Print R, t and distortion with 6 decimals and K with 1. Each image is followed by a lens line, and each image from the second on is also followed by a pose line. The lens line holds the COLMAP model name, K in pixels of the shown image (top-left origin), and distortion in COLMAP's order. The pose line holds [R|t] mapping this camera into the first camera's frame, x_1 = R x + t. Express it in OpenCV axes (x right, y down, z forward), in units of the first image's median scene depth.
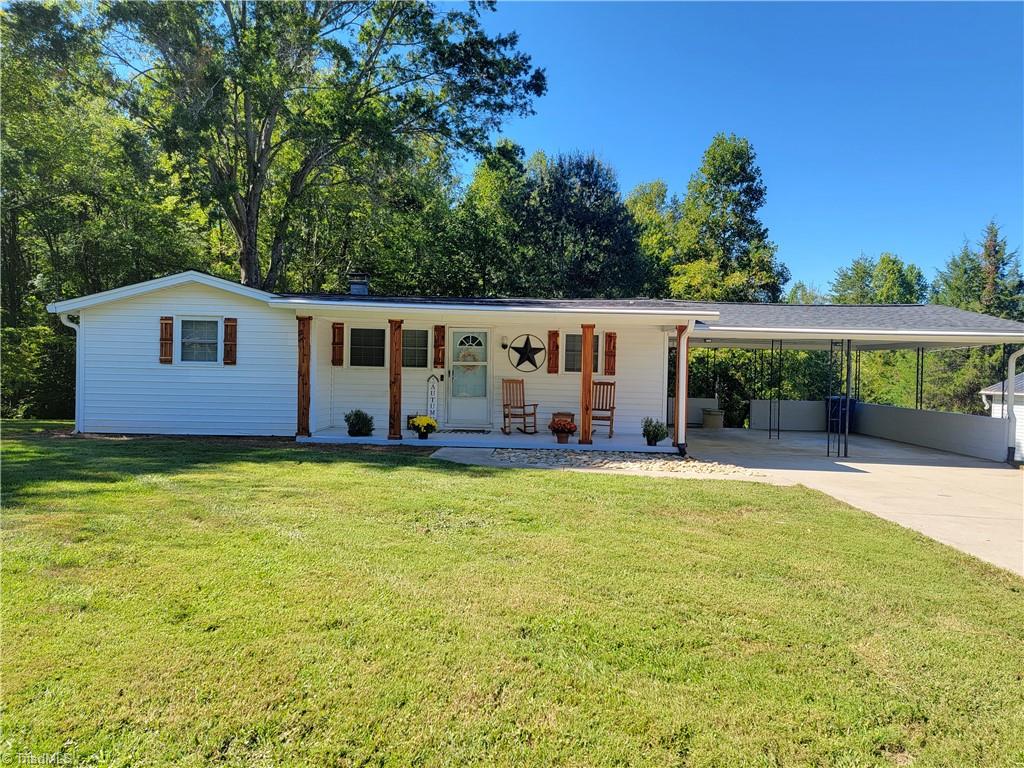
lens RADIAL K [[724.7, 0, 516.0], [0, 724.7, 386.5], [0, 0, 1]] dist [0.086791, -0.073934]
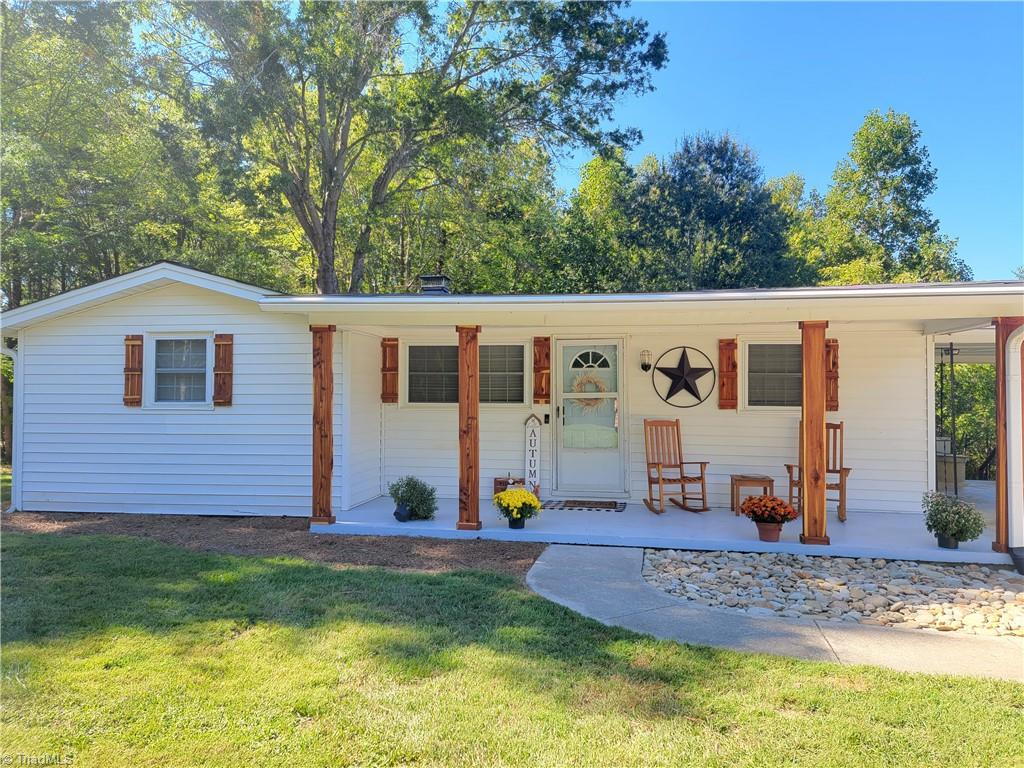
lens RADIAL K [[724.7, 0, 516.0], [0, 724.7, 386.5], [0, 0, 1]] dist [0.086791, -0.073934]
pose [[0.989416, -0.020943, -0.143587, -0.020502], [0.015926, 0.999225, -0.036001, -0.009913], [0.144230, 0.033333, 0.988983, 0.203848]]
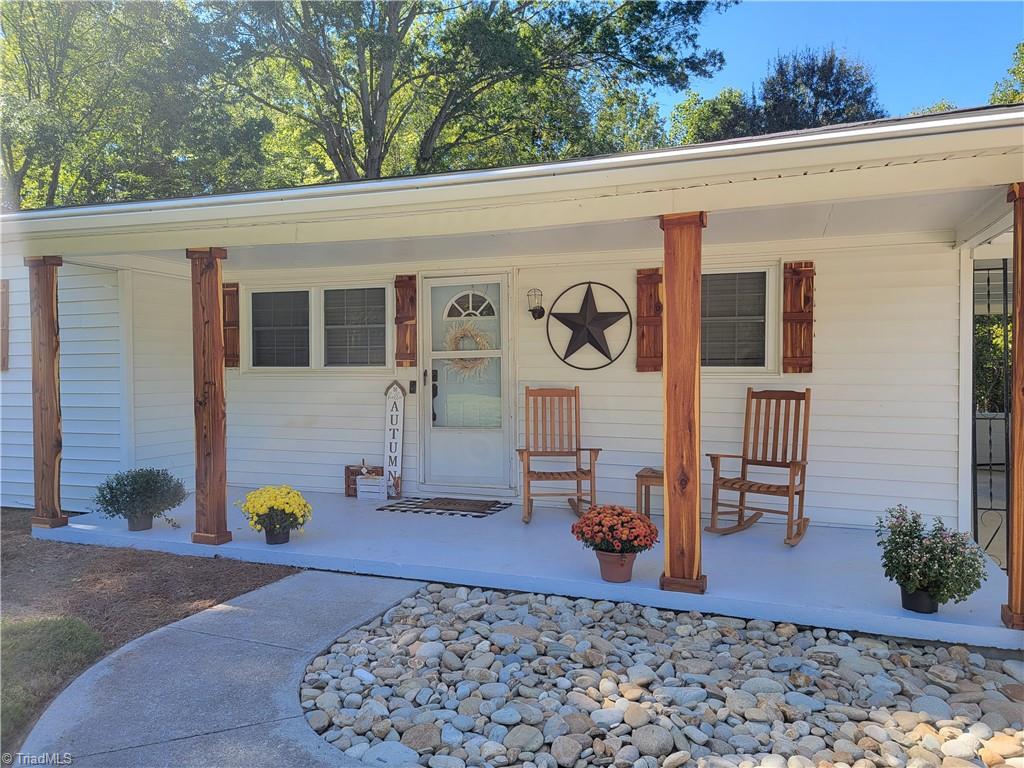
lens RADIAL K [[733.9, 0, 512.0], [0, 733.9, 384.0], [0, 0, 1]] dist [0.079968, -0.081256]
pose [[0.943242, -0.019183, -0.331552, 0.064678], [0.016680, 0.999807, -0.010396, -0.004339], [0.331688, 0.004276, 0.943380, 0.319683]]
